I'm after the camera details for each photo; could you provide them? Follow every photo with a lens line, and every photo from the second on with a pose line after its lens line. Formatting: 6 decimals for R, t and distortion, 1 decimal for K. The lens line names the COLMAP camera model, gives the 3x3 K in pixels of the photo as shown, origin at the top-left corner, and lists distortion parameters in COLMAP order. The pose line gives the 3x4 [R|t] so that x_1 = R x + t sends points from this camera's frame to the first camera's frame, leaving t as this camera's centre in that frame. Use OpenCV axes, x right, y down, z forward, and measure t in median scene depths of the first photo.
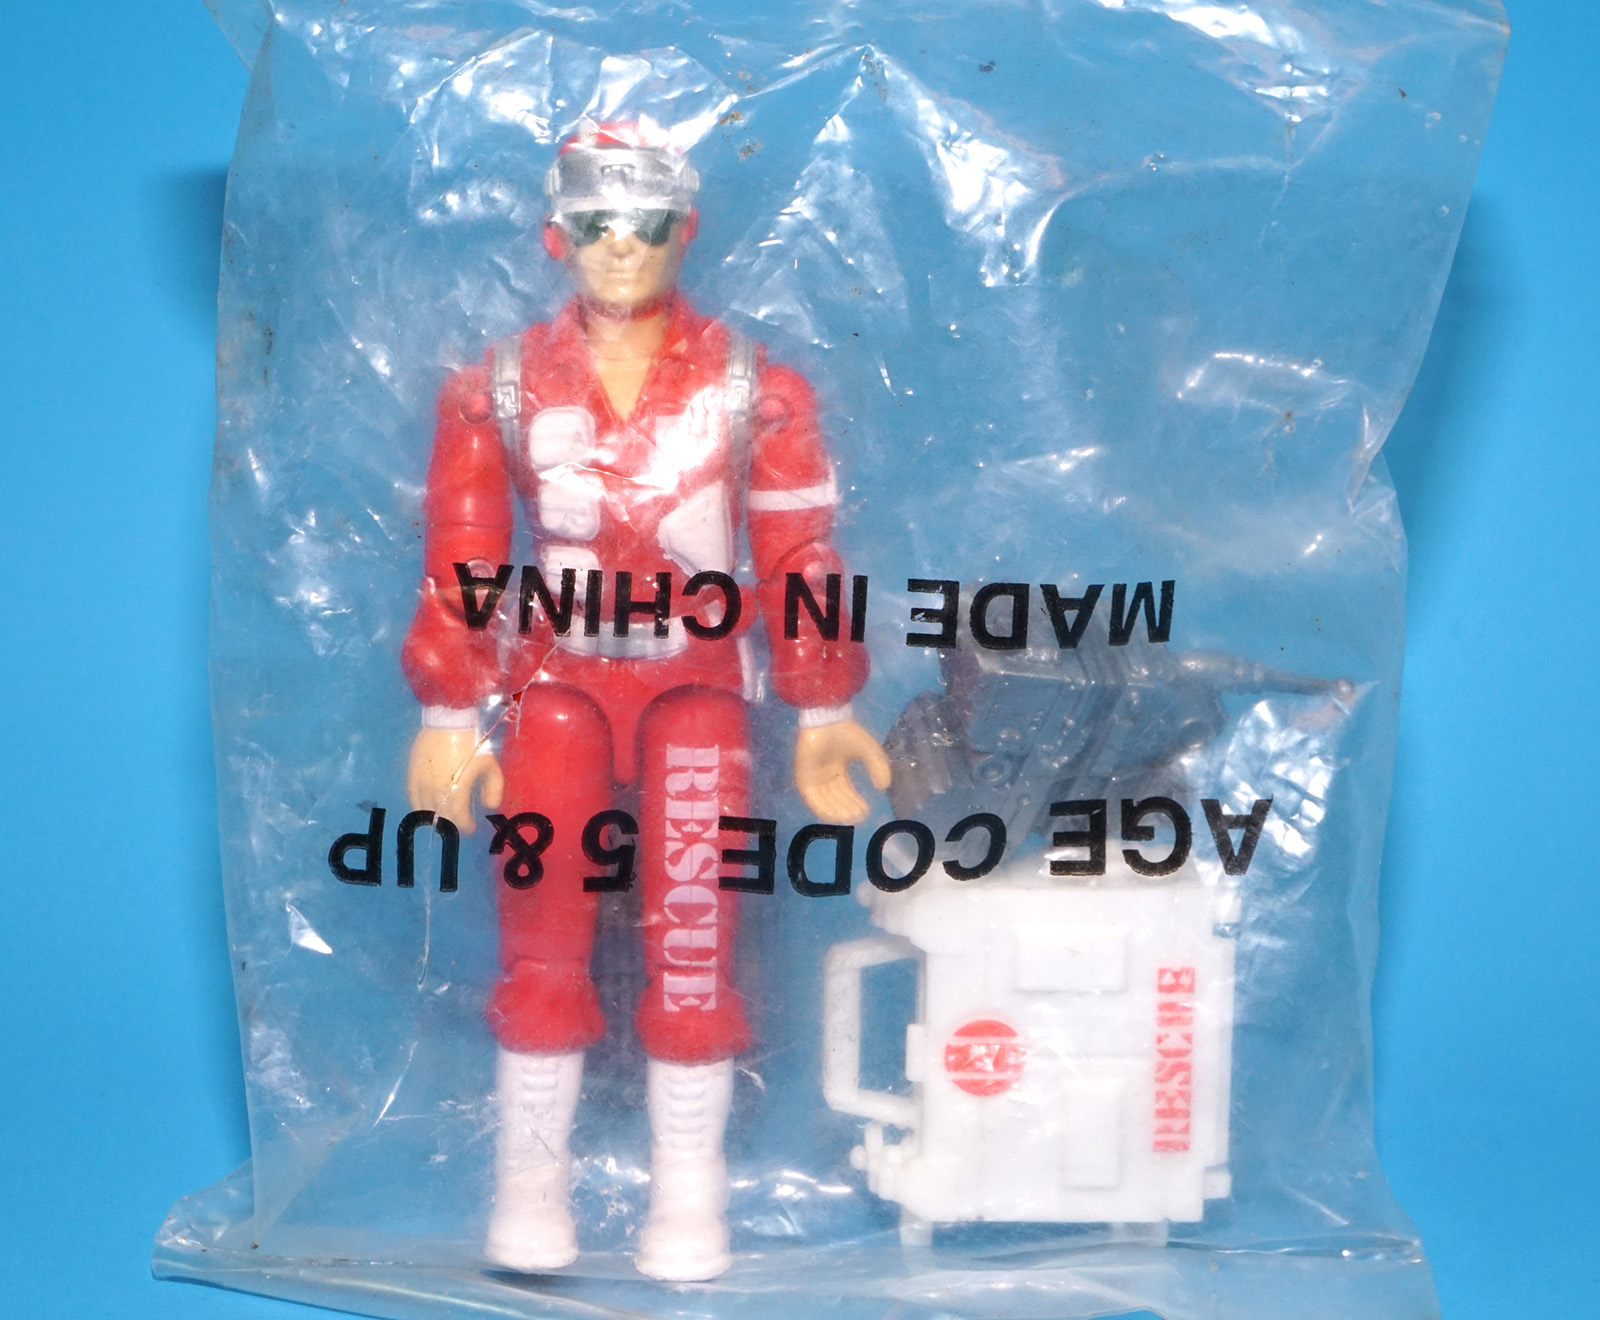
lens RADIAL K [[3811.1, 0, 800.0], [0, 3811.1, 660.0], [0, 0, 1]] dist [0.046874, -0.181234]
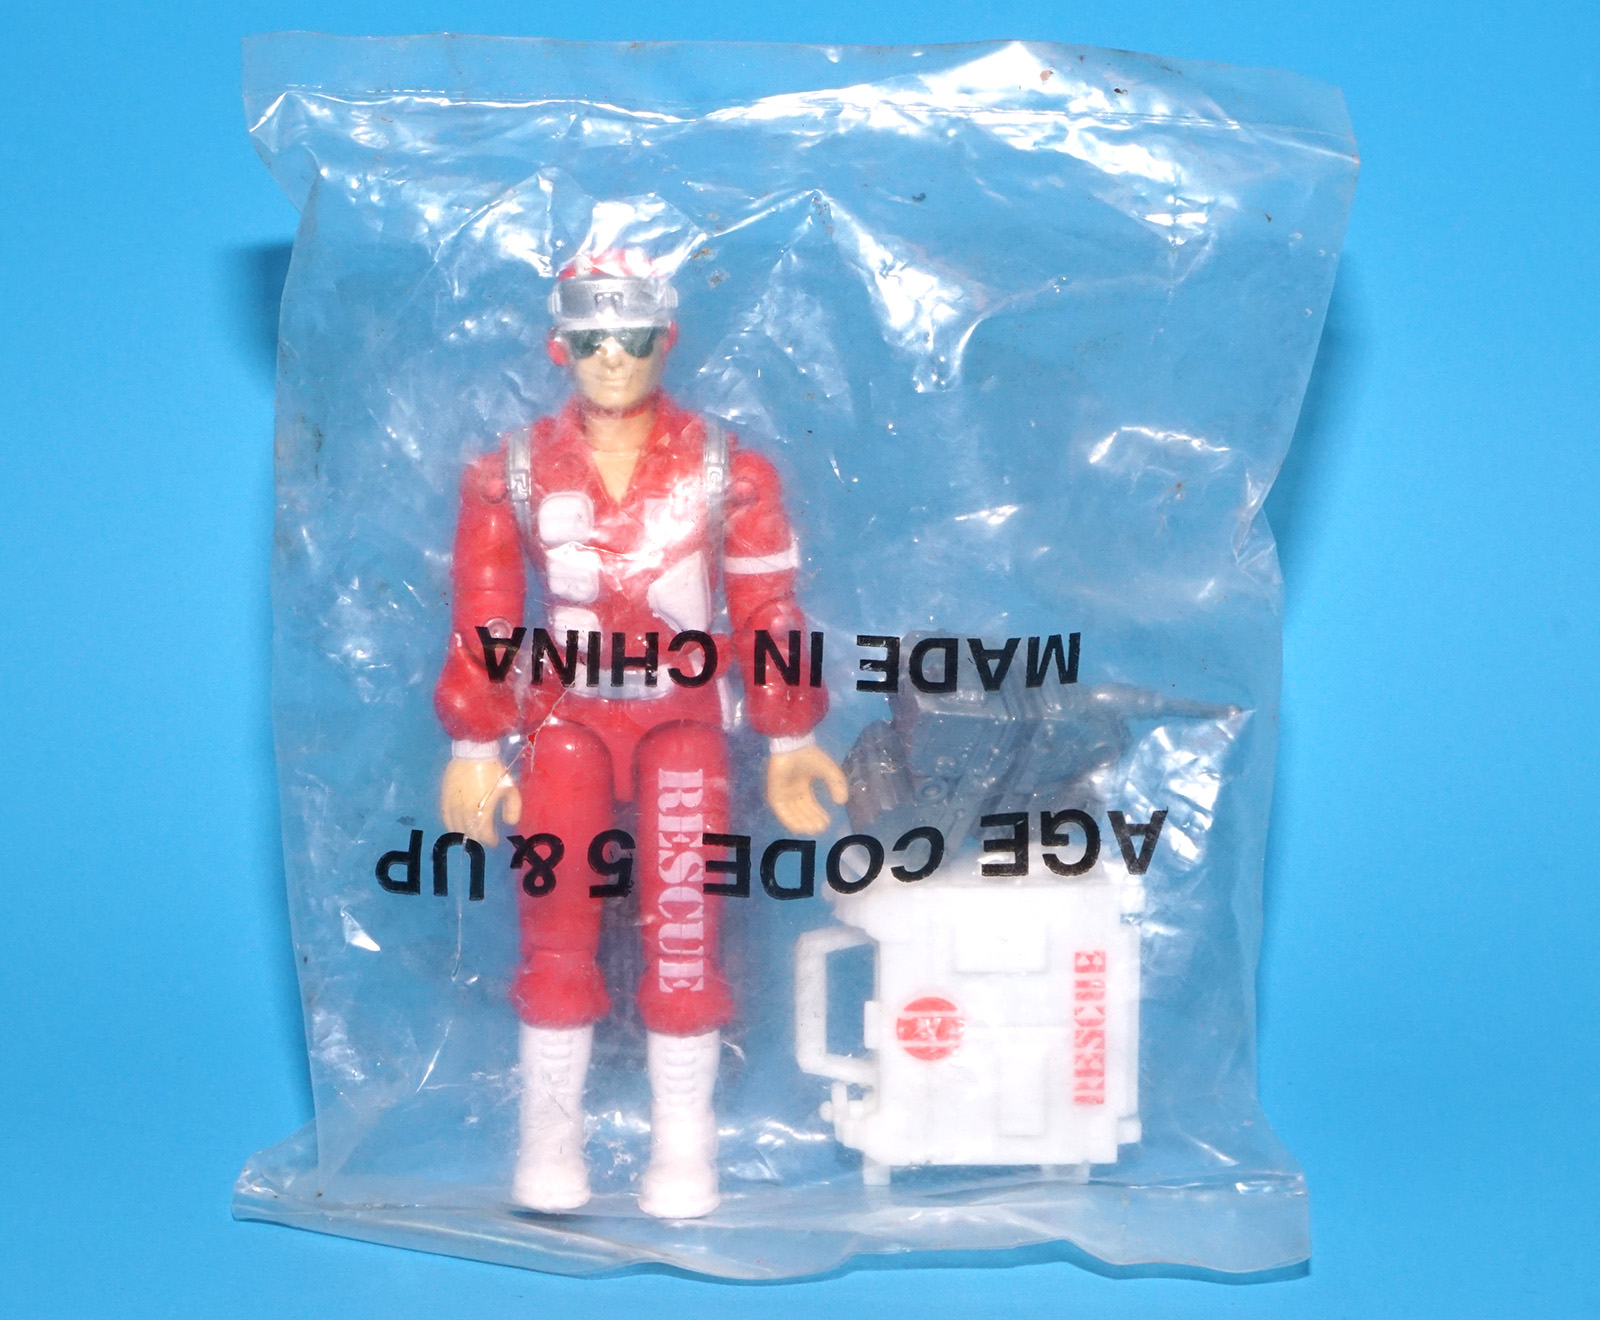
lens RADIAL K [[3876.5, 0, 800.0], [0, 3876.5, 660.0], [0, 0, 1]] dist [0.022155, 0.262450]
pose [[0.999889, -0.013288, -0.006809, 0.018202], [0.013510, 0.999345, 0.033567, -0.052953], [0.006359, -0.033655, 0.999413, -0.208953]]
